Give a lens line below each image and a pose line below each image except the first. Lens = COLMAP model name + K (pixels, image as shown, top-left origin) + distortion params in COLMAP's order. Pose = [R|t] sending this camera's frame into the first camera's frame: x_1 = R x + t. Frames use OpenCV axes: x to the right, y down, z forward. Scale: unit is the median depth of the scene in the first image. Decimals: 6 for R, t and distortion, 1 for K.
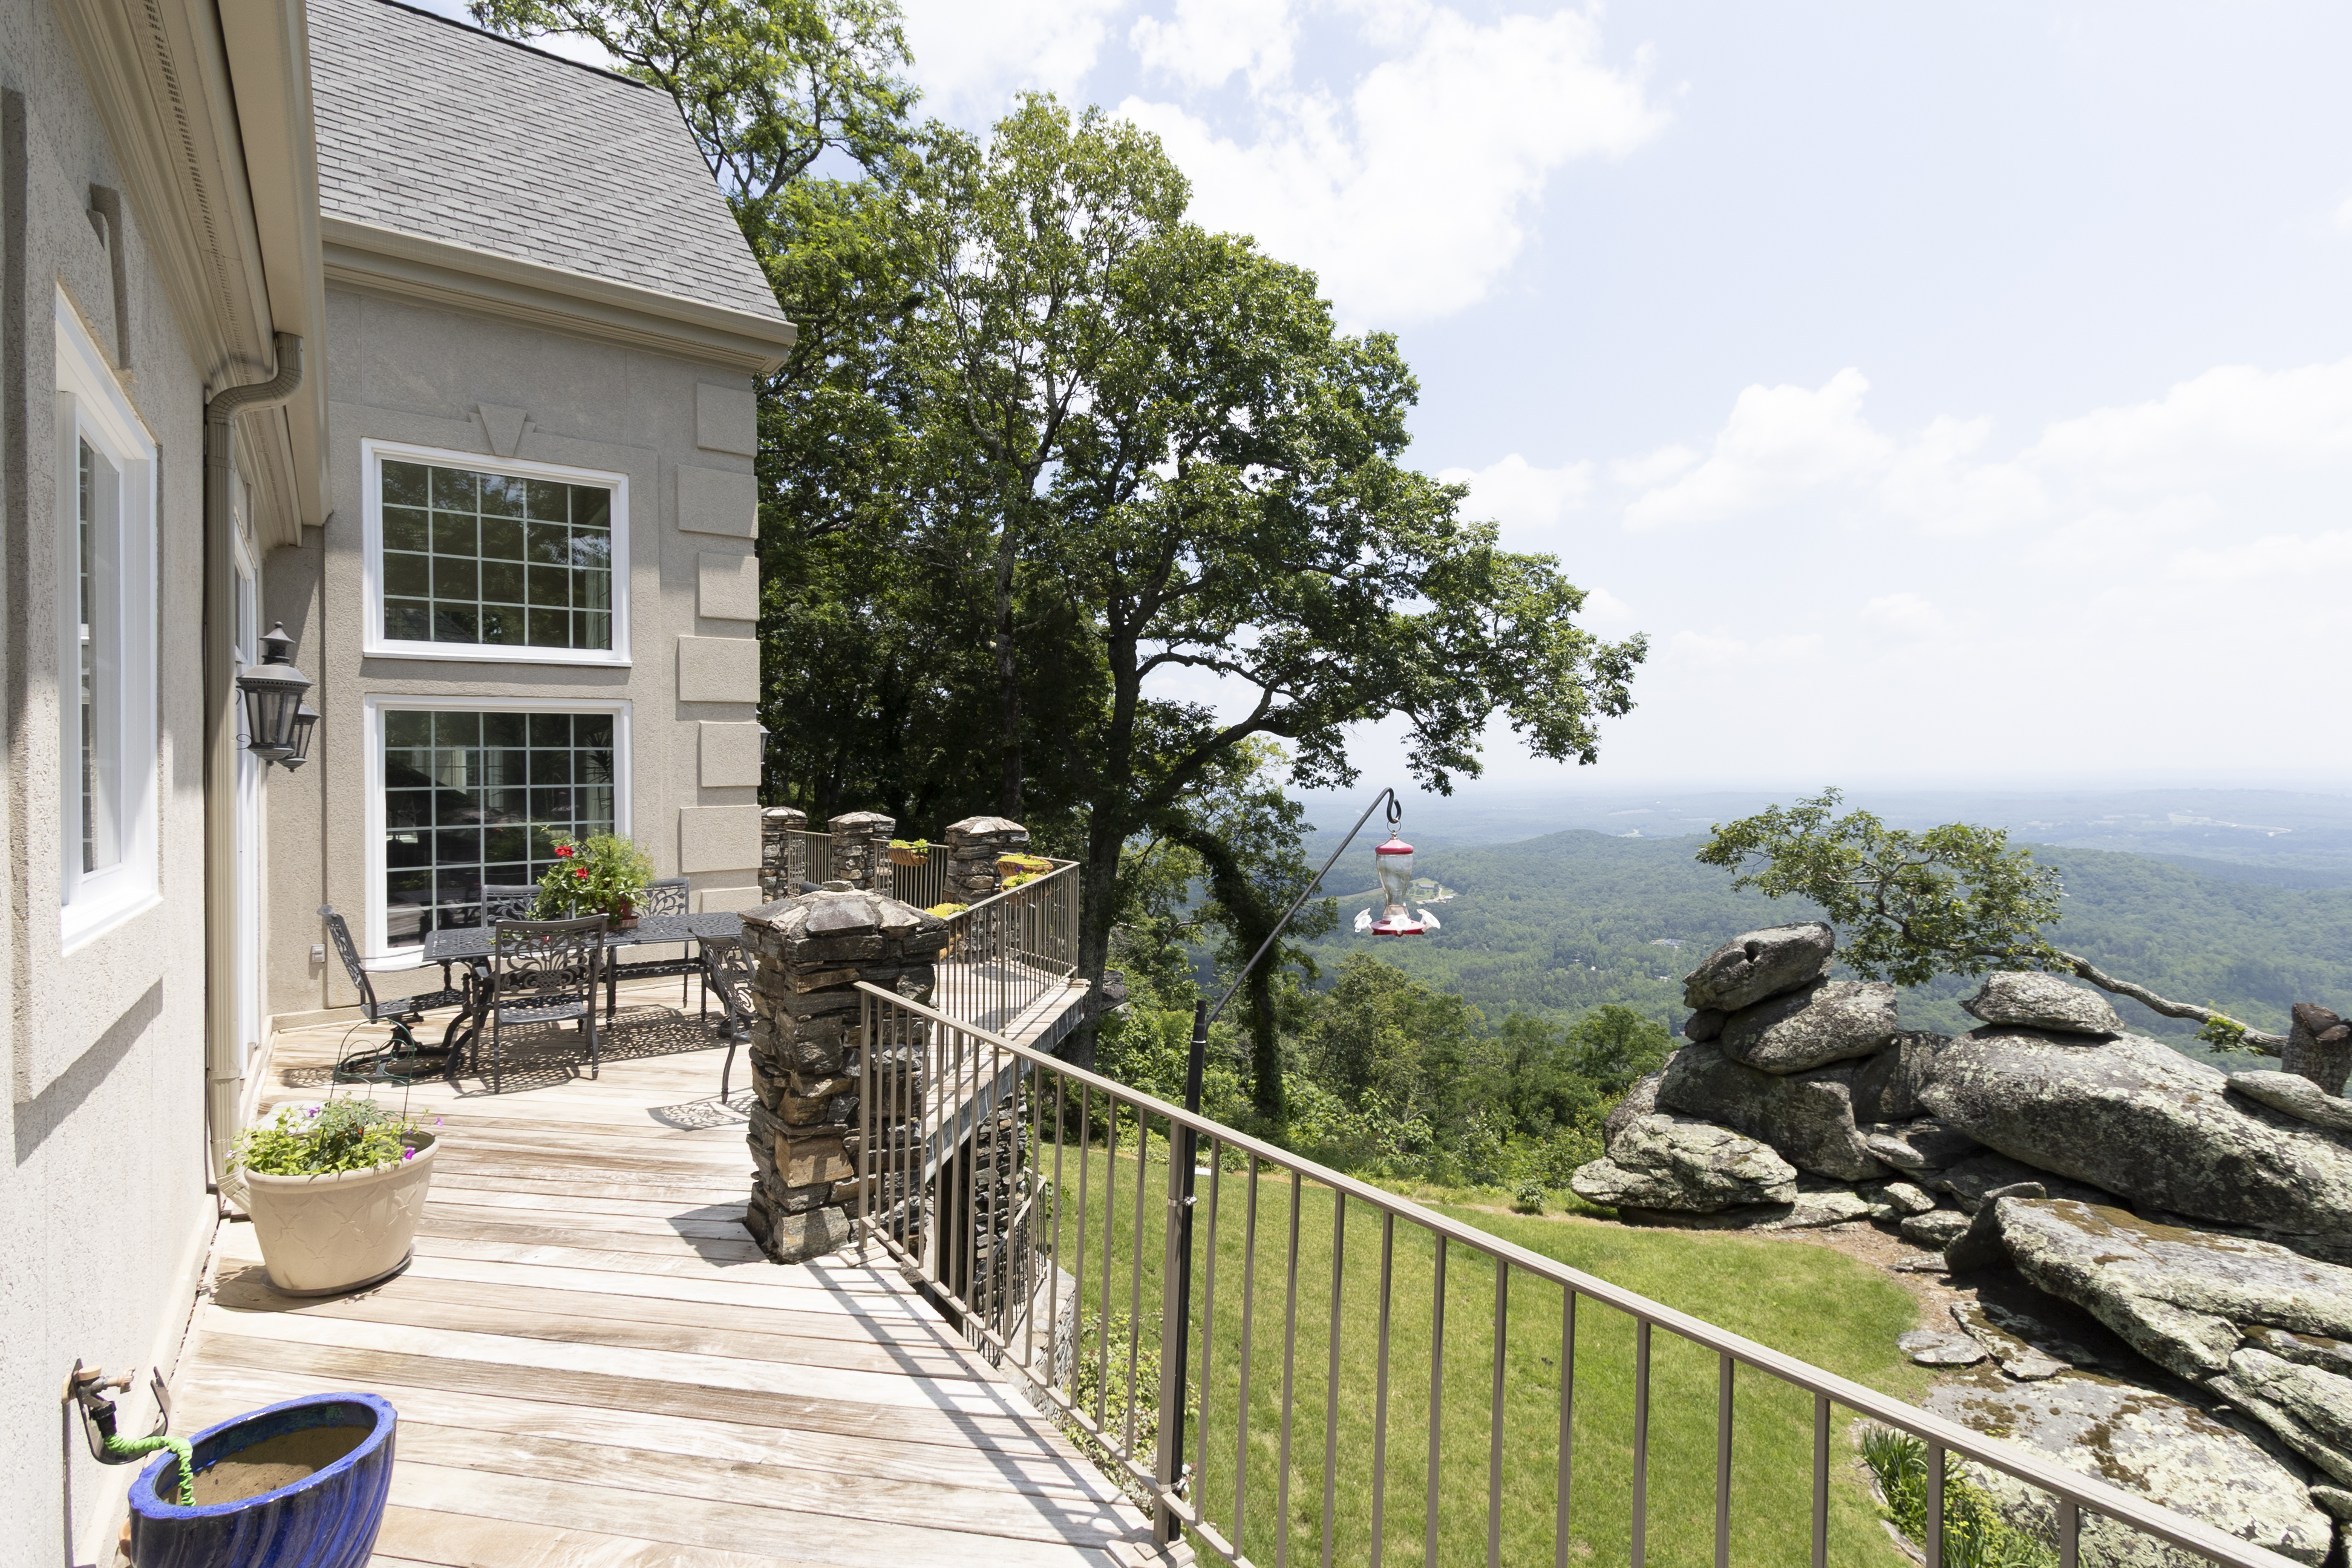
lens RADIAL K [[1080.3, 0, 1180.3], [0, 1080.3, 761.0], [0, 0, 1]] dist [0.001965, -0.000370]
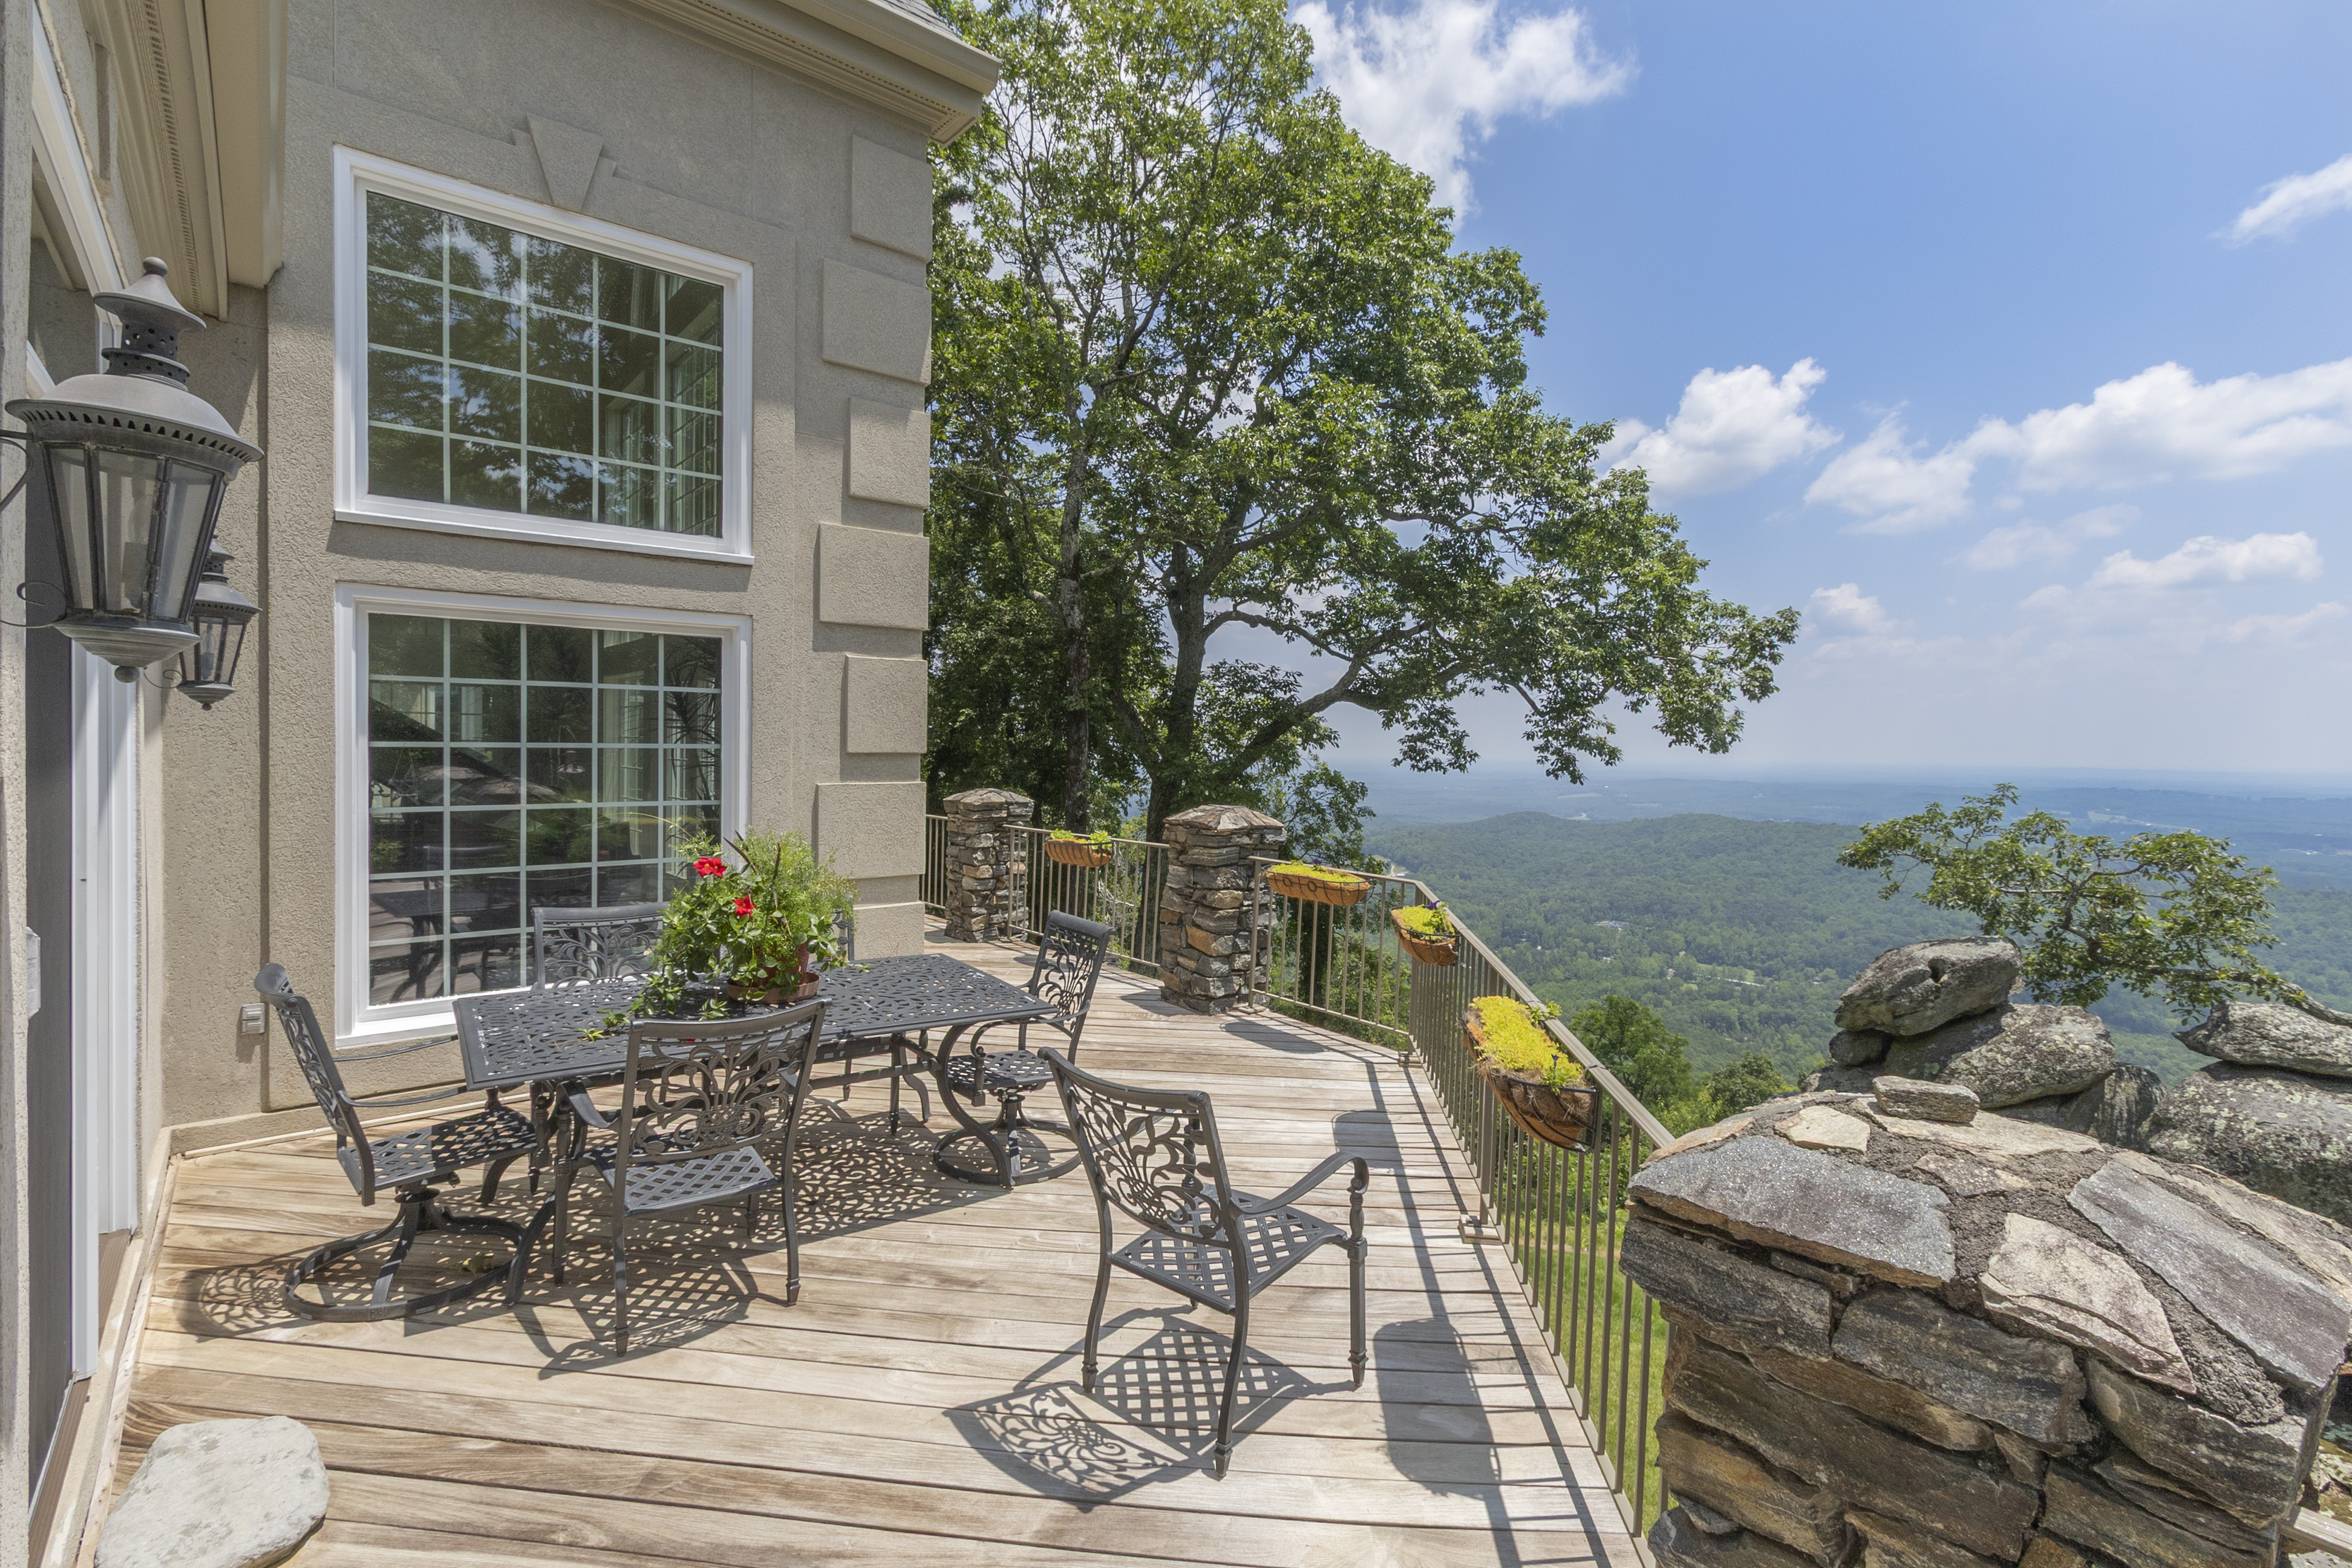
lens RADIAL K [[1074.4, 0, 1176.9], [0, 1074.4, 765.4], [0, 0, 1]] dist [-0.000529, -0.000496]
pose [[0.998669, 0.028683, 0.042865, -0.139258], [-0.029975, 0.999106, 0.029814, 0.003042], [-0.041972, -0.031059, 0.998636, 0.171748]]
